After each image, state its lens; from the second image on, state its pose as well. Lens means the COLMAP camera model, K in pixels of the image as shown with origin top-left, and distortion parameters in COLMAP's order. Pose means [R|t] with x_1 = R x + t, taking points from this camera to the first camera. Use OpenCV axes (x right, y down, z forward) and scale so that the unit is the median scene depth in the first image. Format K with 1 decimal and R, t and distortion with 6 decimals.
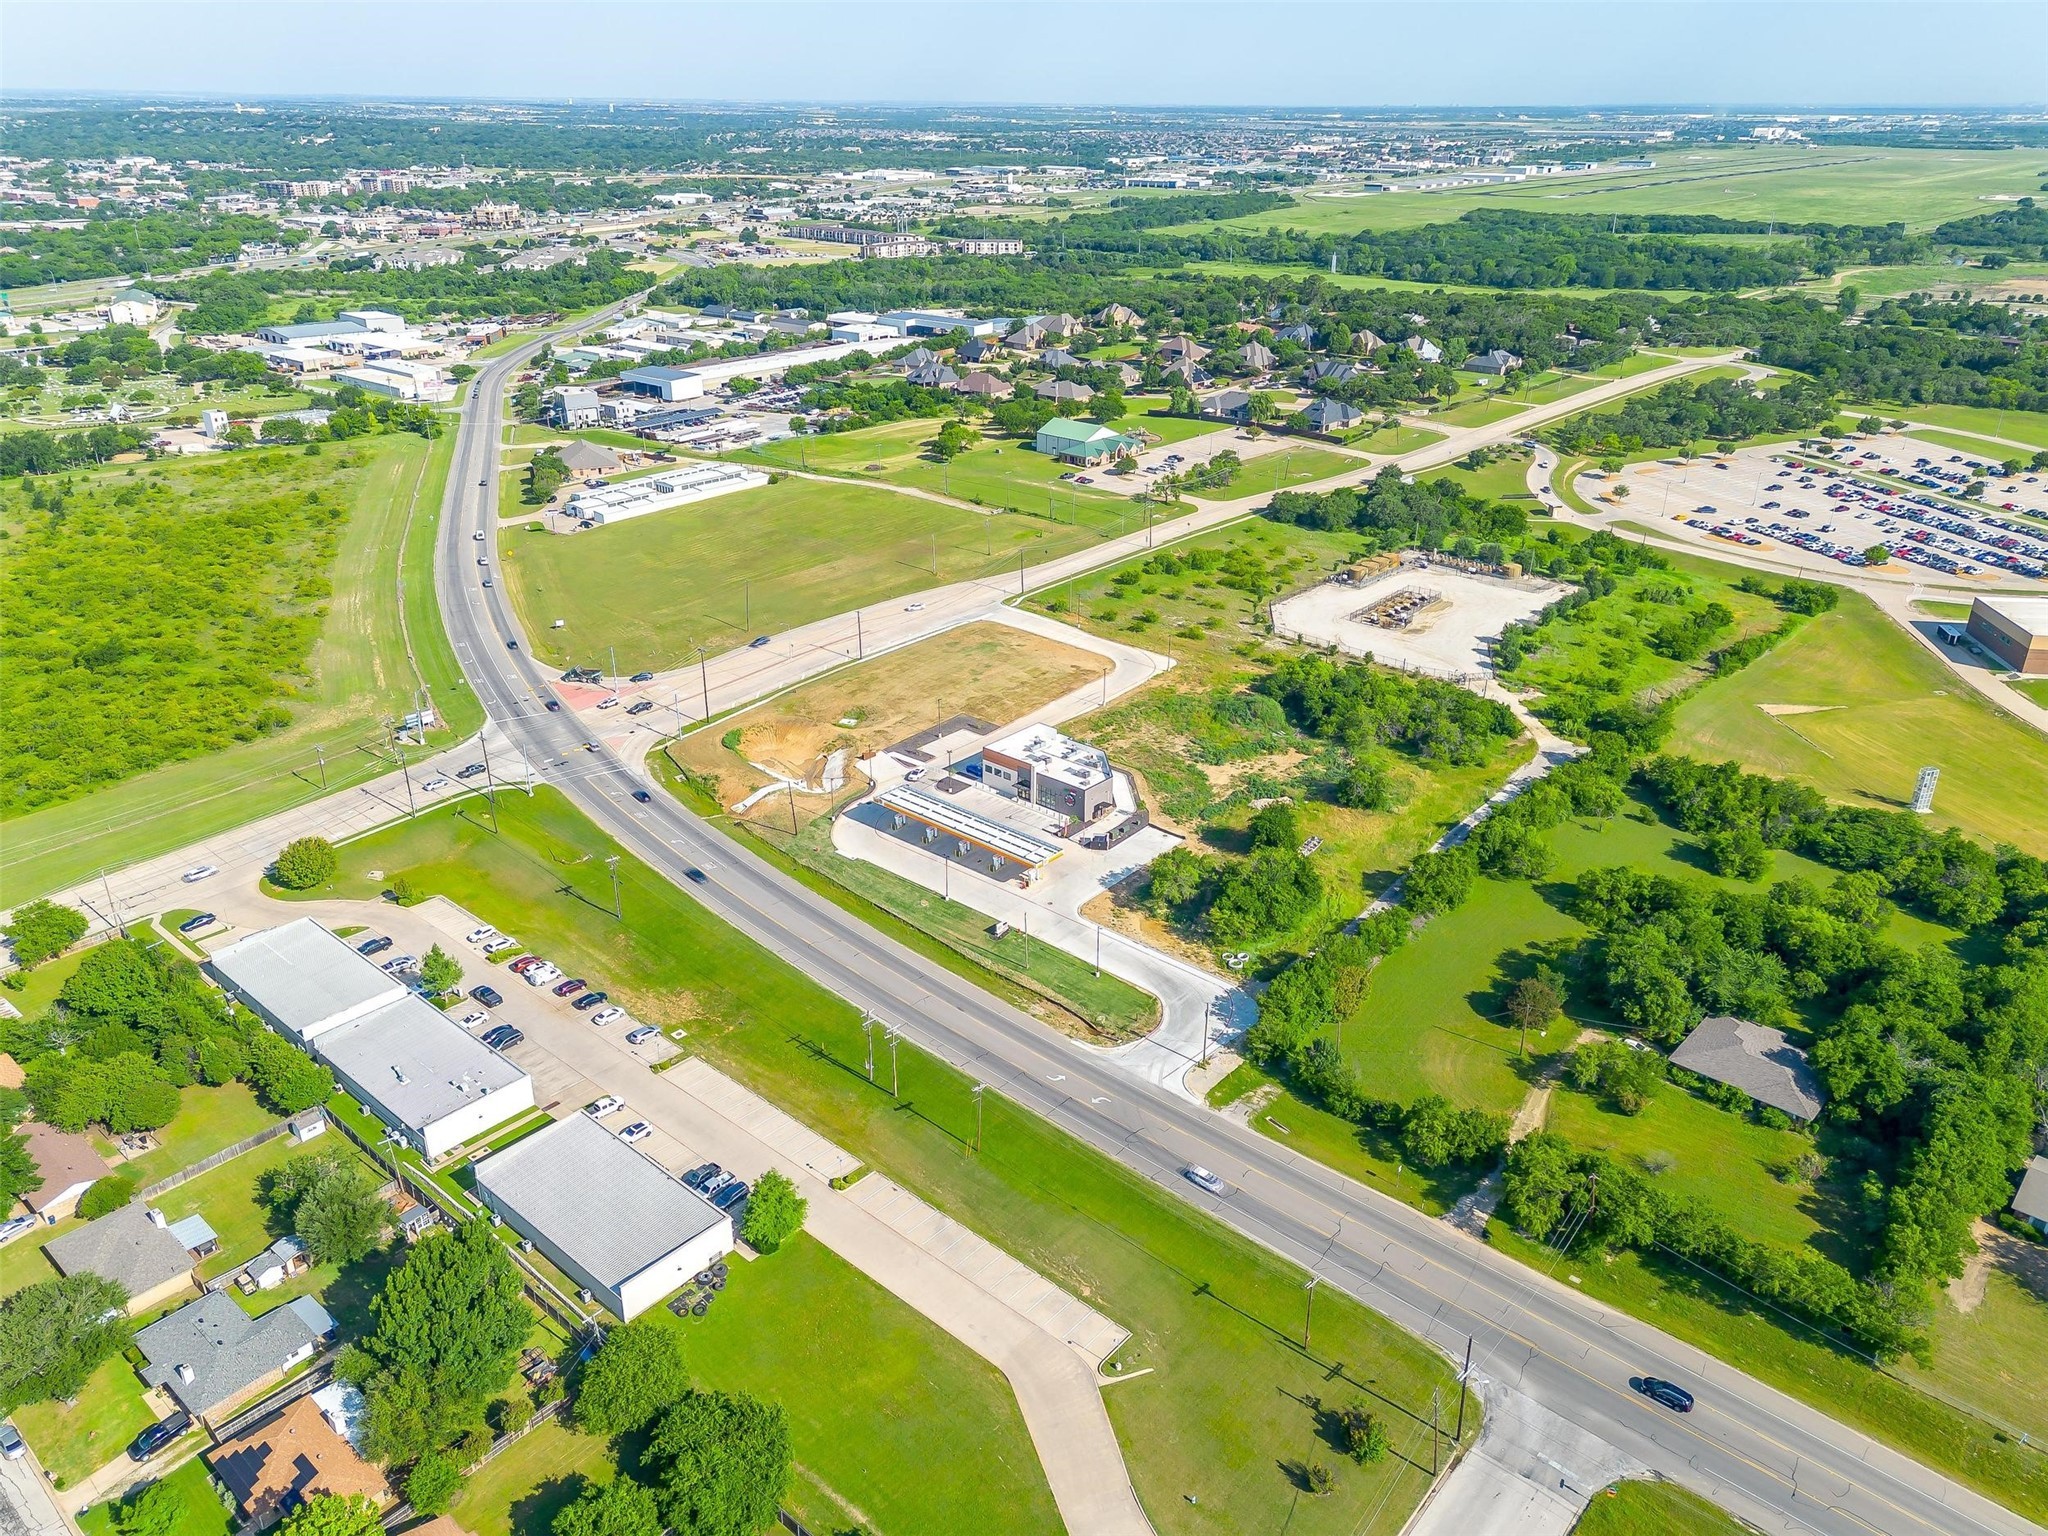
lens RADIAL K [[1469.5, 0, 1024.0], [0, 1469.5, 768.0], [0, 0, 1]] dist [0.078352, -0.067226]
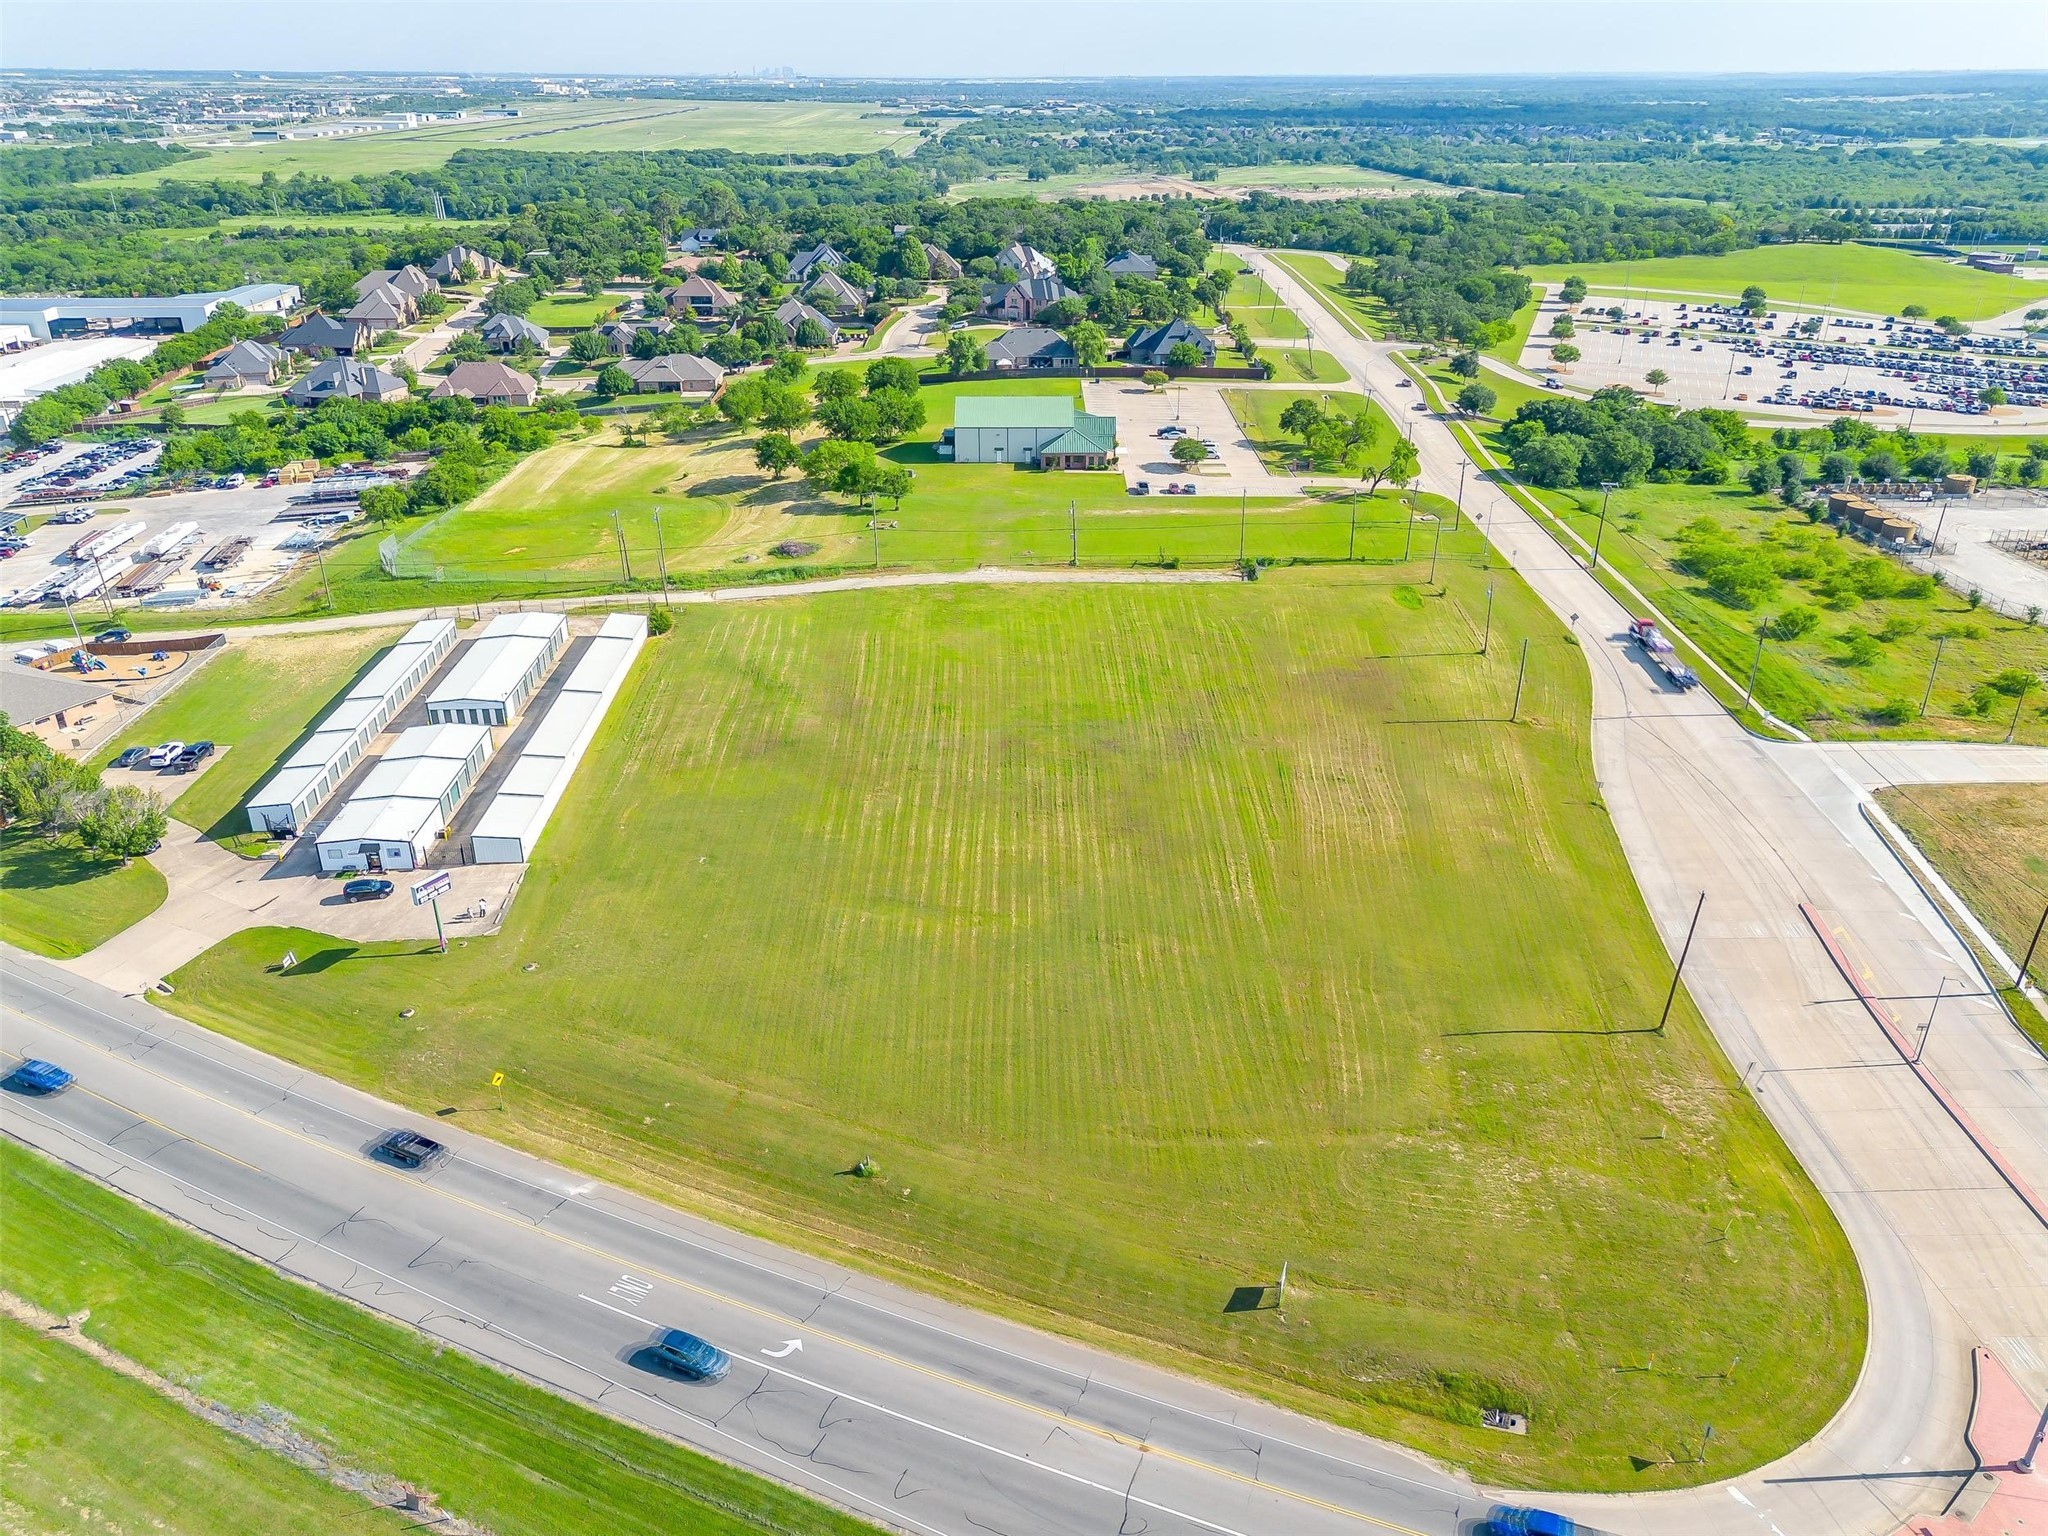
lens RADIAL K [[1469.5, 0, 1024.0], [0, 1469.5, 768.0], [0, 0, 1]] dist [0.078352, -0.067226]
pose [[0.725733, -0.298287, 0.619949, -0.212423], [0.288142, 0.950063, 0.119812, -0.101489], [-0.624729, 0.091681, 0.775441, 0.350354]]
